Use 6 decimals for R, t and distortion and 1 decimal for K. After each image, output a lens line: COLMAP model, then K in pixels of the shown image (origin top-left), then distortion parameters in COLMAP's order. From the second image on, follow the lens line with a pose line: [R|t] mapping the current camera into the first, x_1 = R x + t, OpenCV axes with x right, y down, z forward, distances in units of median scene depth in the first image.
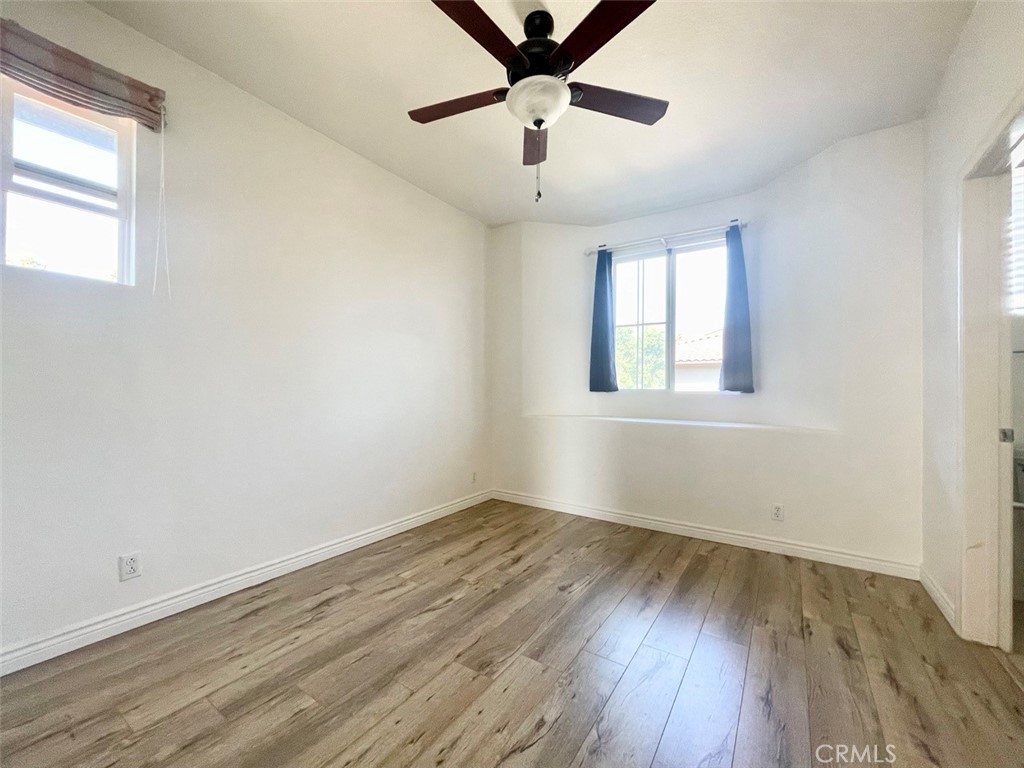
lens RADIAL K [[411.2, 0, 513.8], [0, 411.2, 388.1], [0, 0, 1]] dist [-0.000355, -0.000157]
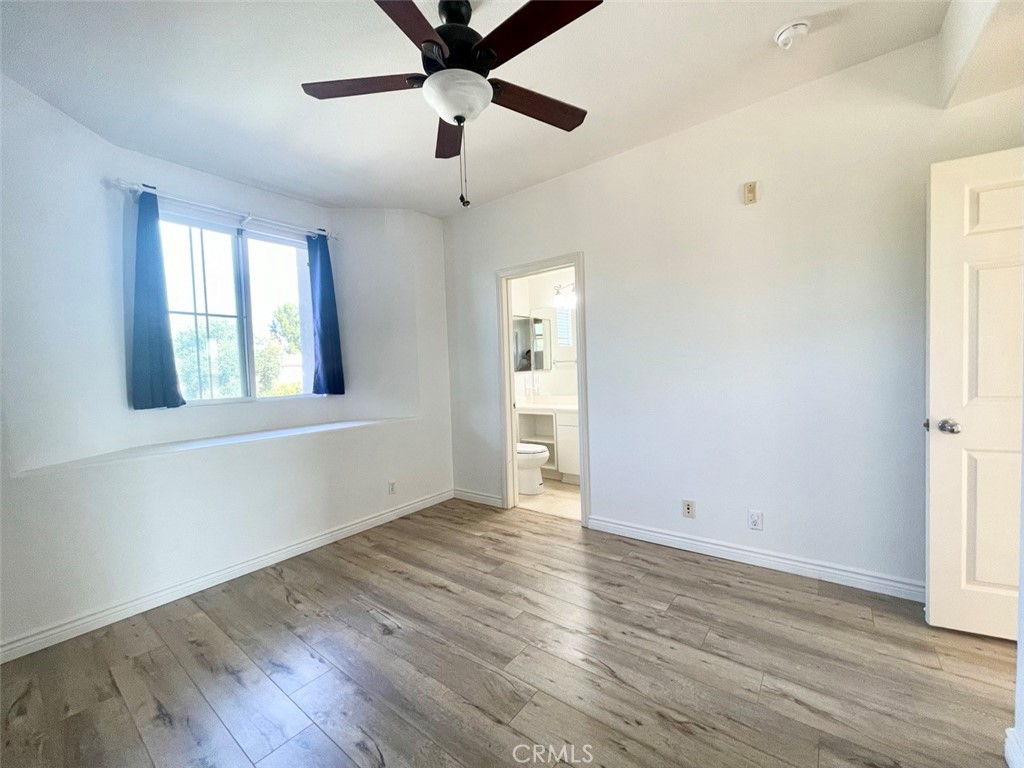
lens RADIAL K [[411.2, 0, 513.6], [0, 411.2, 385.1], [0, 0, 1]] dist [-0.000355, -0.000157]
pose [[0.073792, -0.044994, 0.996258, -0.542589], [0.038603, 0.998362, 0.042230, -0.045469], [-0.996526, 0.035343, 0.075408, 0.503242]]
